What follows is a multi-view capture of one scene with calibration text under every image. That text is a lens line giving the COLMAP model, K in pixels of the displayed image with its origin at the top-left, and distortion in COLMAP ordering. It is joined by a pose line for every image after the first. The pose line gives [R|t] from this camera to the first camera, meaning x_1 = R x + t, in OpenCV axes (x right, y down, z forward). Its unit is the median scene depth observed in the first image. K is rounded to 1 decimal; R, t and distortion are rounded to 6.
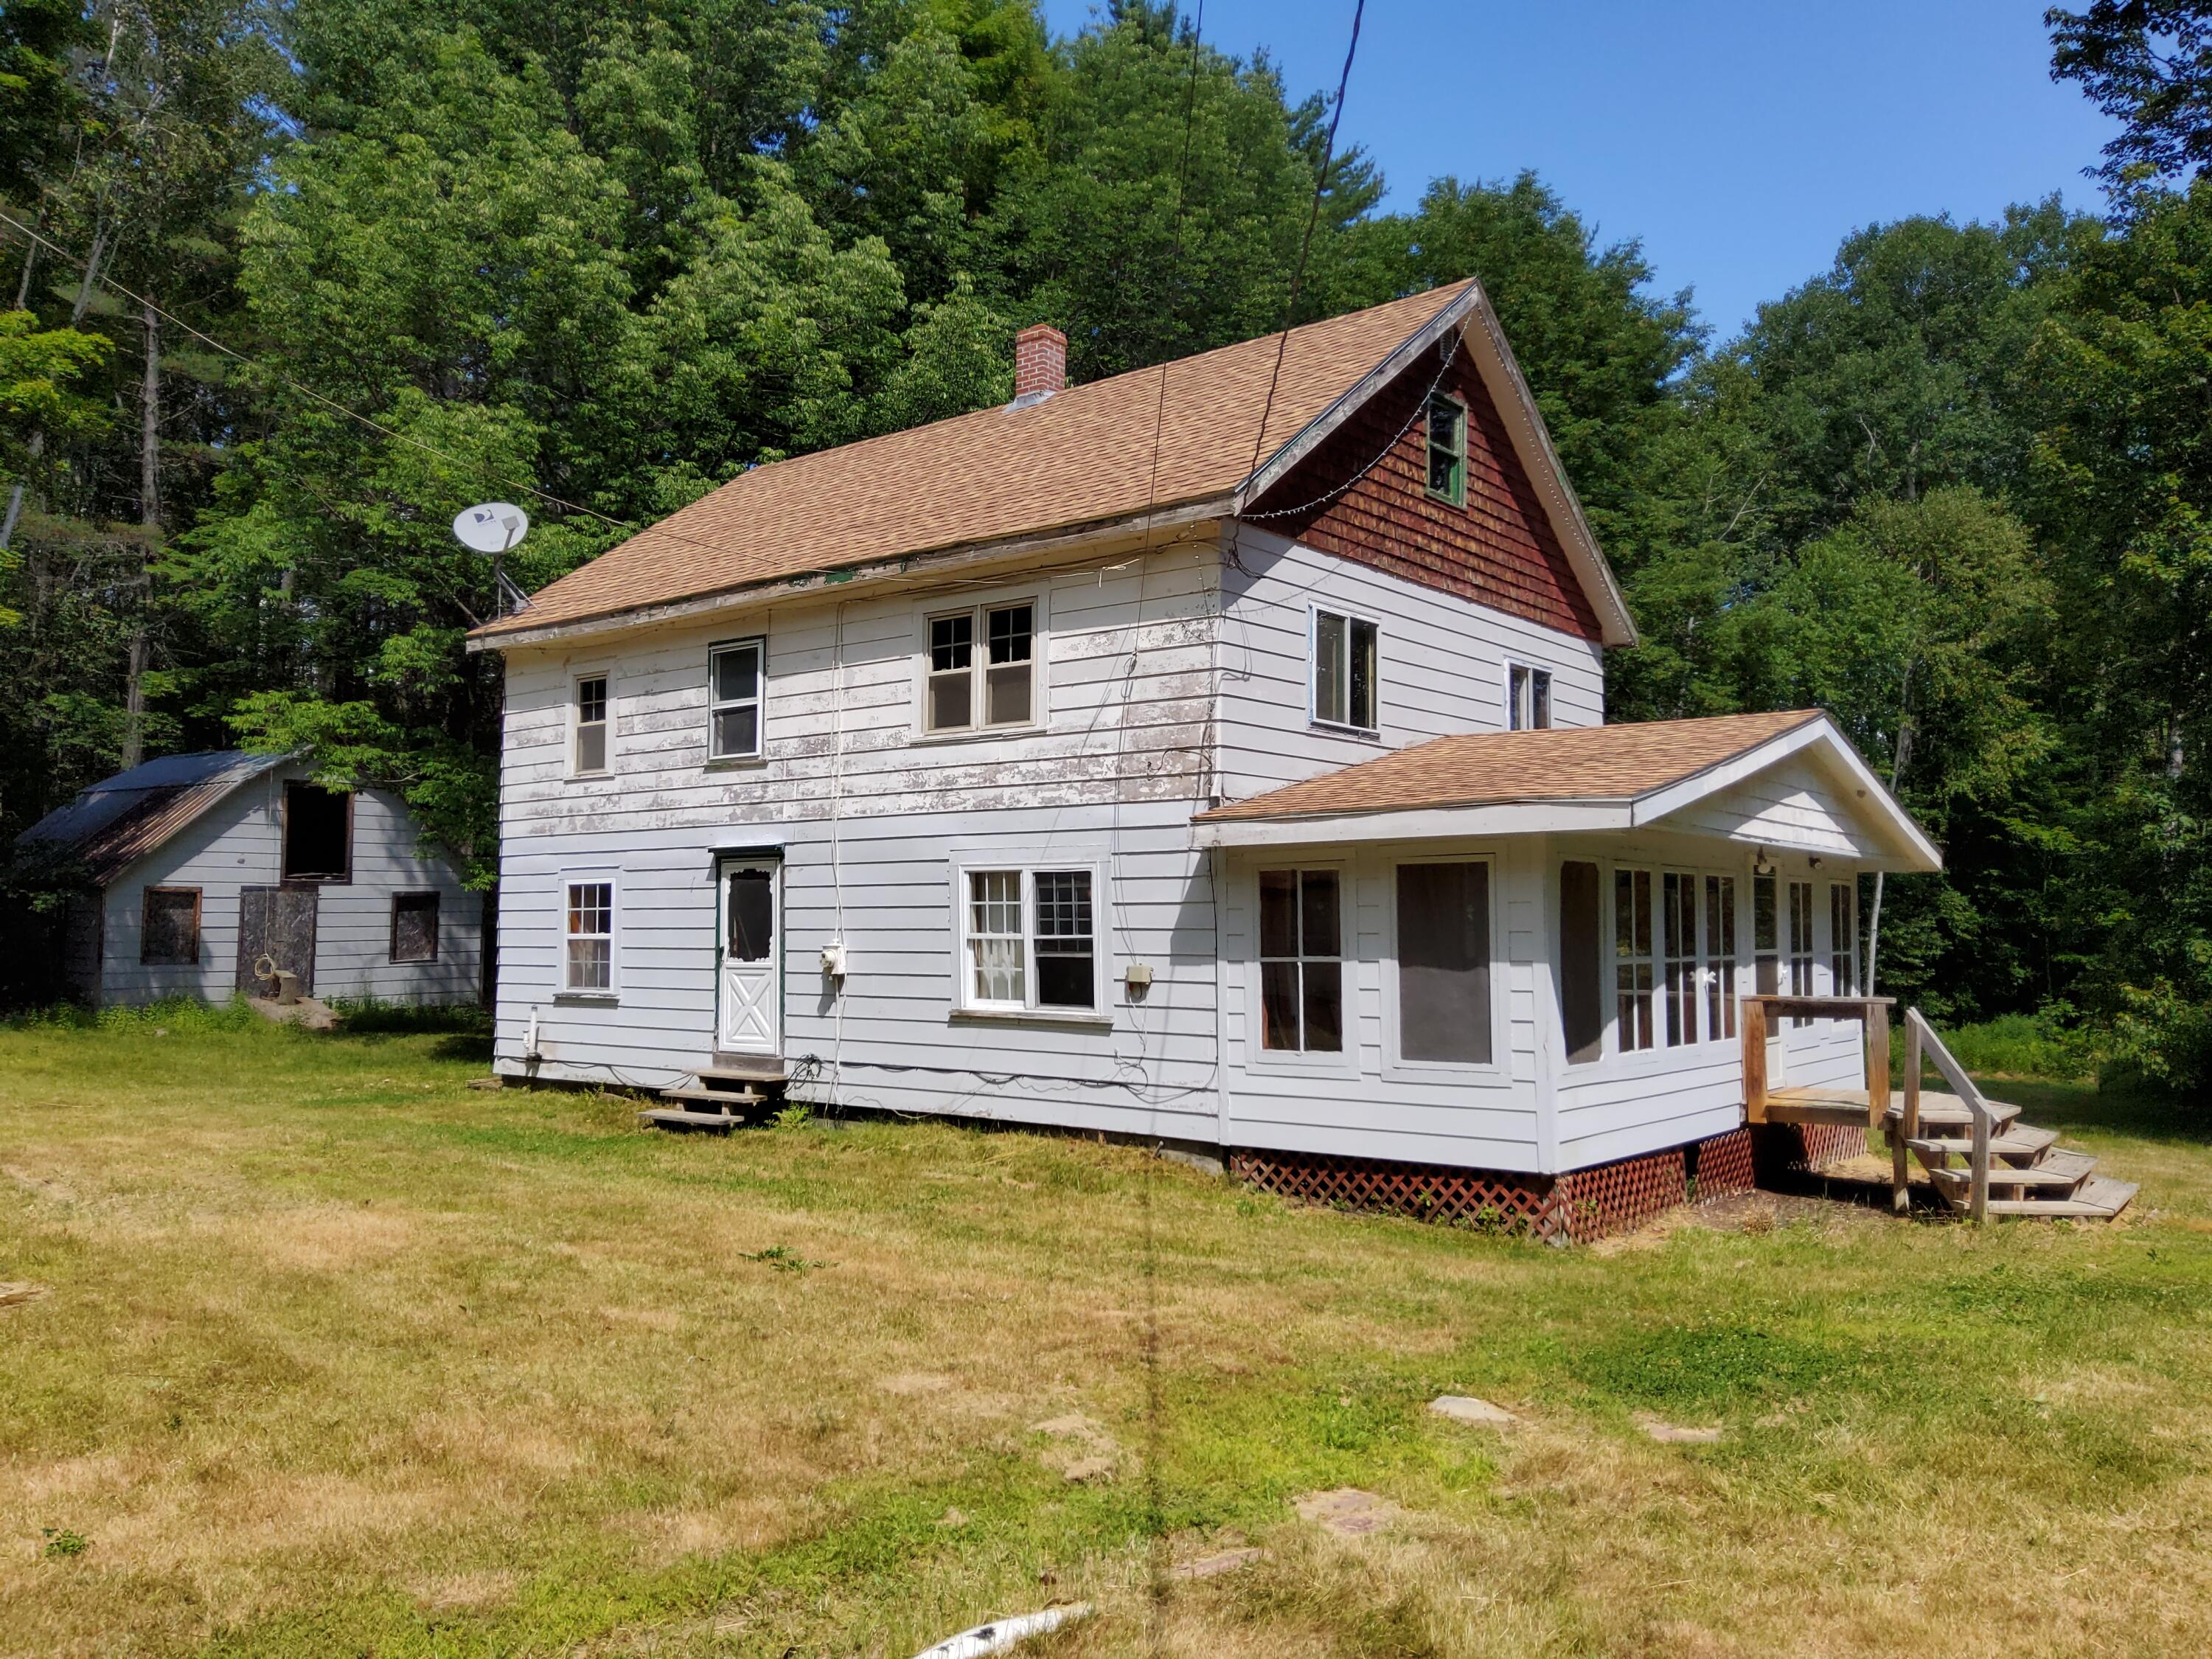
lens RADIAL K [[1717.3, 0, 1109.1], [0, 1717.3, 825.2], [0, 0, 1]] dist [0.046182, -0.062781]
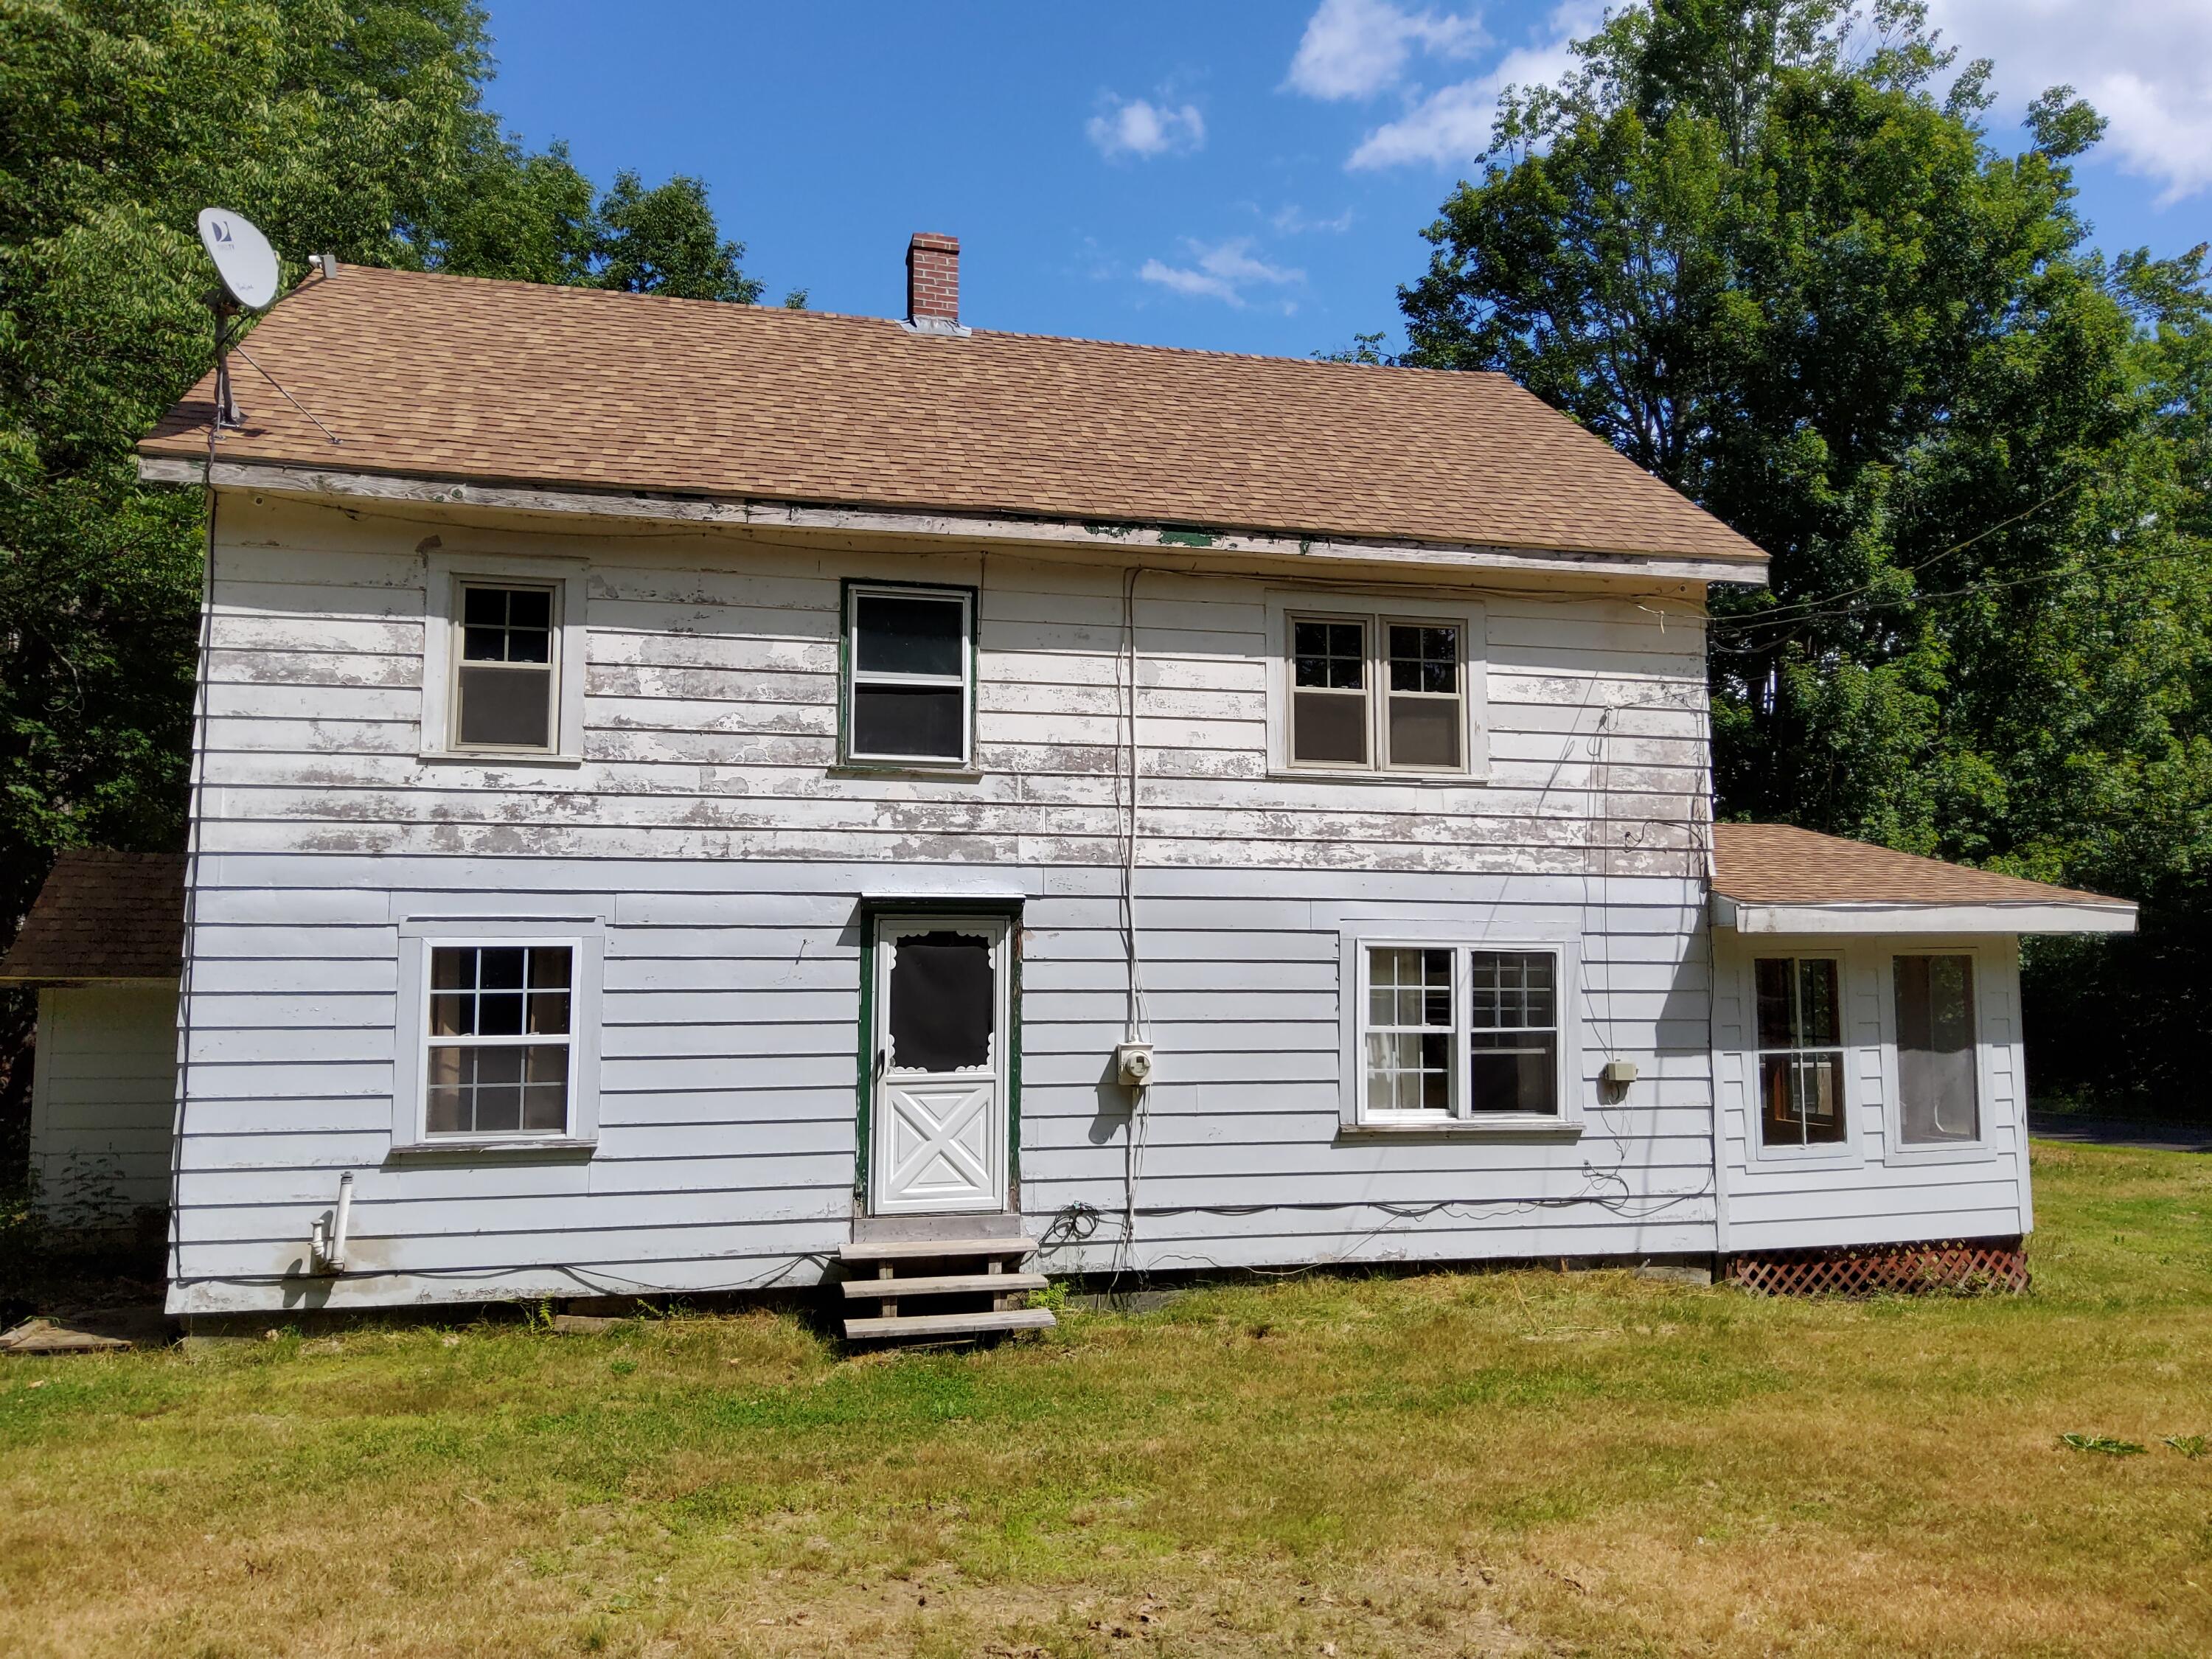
lens RADIAL K [[1717.3, 0, 1101.9], [0, 1717.3, 819.8], [0, 0, 1]] dist [0.046182, -0.062781]
pose [[0.604403, 0.070789, 0.793528, -0.739527], [-0.048524, 0.997466, -0.052023, 0.014602], [-0.795200, -0.007062, 0.606306, 0.581645]]
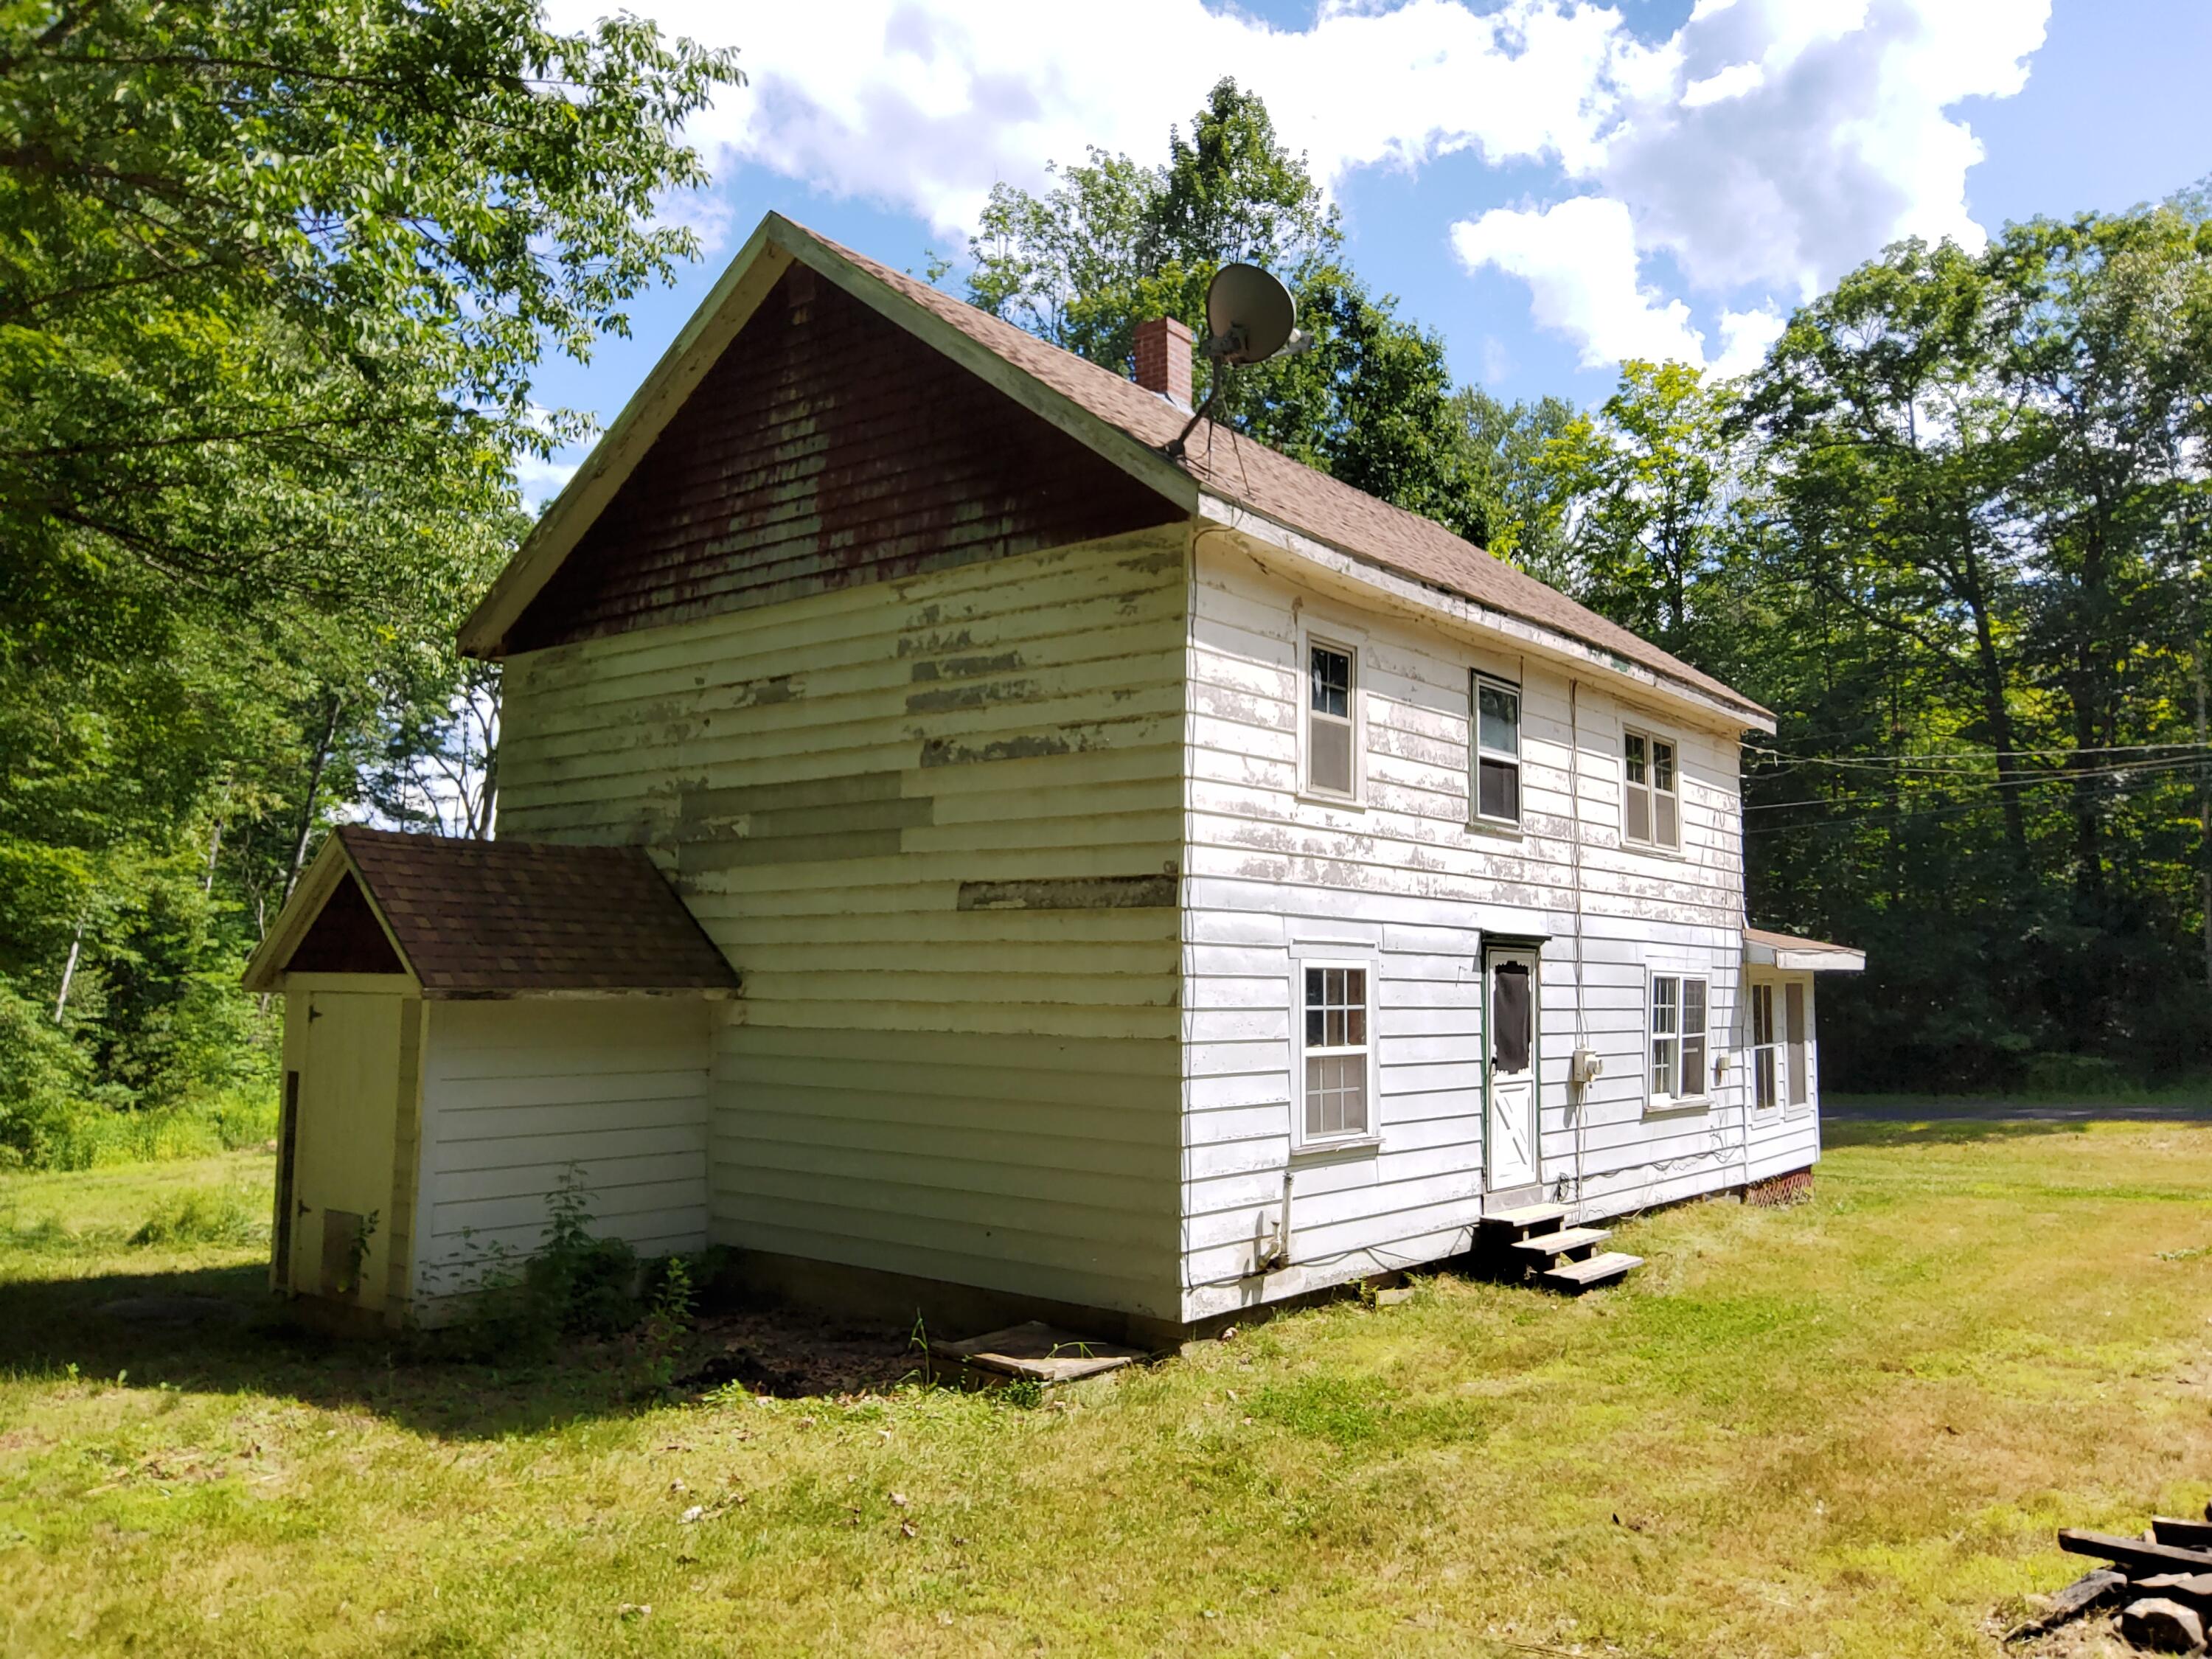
lens RADIAL K [[1717.3, 0, 1100.2], [0, 1717.3, 814.7], [0, 0, 1]] dist [0.046182, -0.062781]
pose [[-0.008253, 0.098337, 0.995119, -1.093247], [-0.071221, 0.992568, -0.098676, 0.054283], [-0.997426, -0.071688, -0.001188, 1.271038]]
